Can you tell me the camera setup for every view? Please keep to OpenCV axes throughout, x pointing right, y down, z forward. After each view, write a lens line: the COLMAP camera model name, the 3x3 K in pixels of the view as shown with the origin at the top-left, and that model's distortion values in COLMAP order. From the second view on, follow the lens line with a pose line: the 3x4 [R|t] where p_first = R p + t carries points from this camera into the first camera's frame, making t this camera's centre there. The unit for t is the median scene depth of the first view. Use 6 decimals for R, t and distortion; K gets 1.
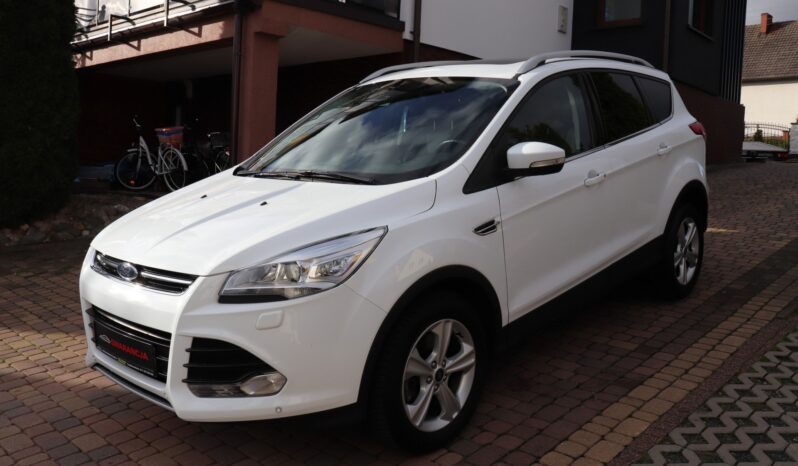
lens RADIAL K [[704.8, 0, 399.0], [0, 704.8, 217.6], [0, 0, 1]] dist [-0.164193, 0.002851]
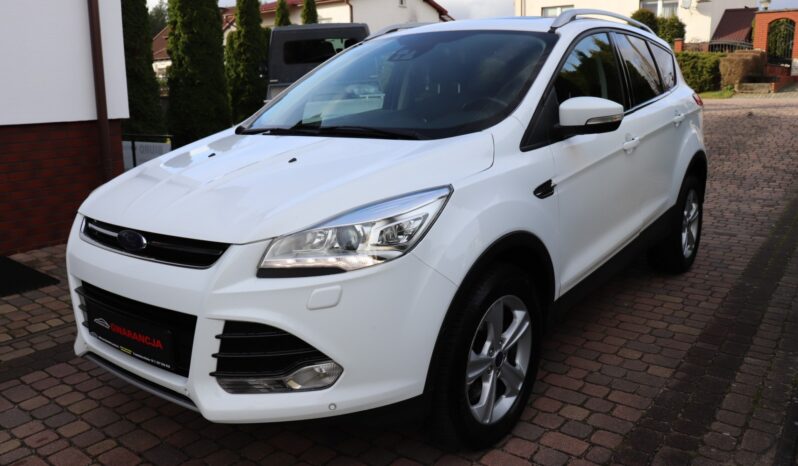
lens RADIAL K [[658.2, 0, 394.5], [0, 658.2, 226.3], [0, 0, 1]] dist [-0.180724, 0.154923]
pose [[0.996635, -0.001488, 0.081951, -0.156072], [-0.002149, 0.999017, 0.044269, 0.028411], [-0.081937, -0.044296, 0.995653, 0.227484]]
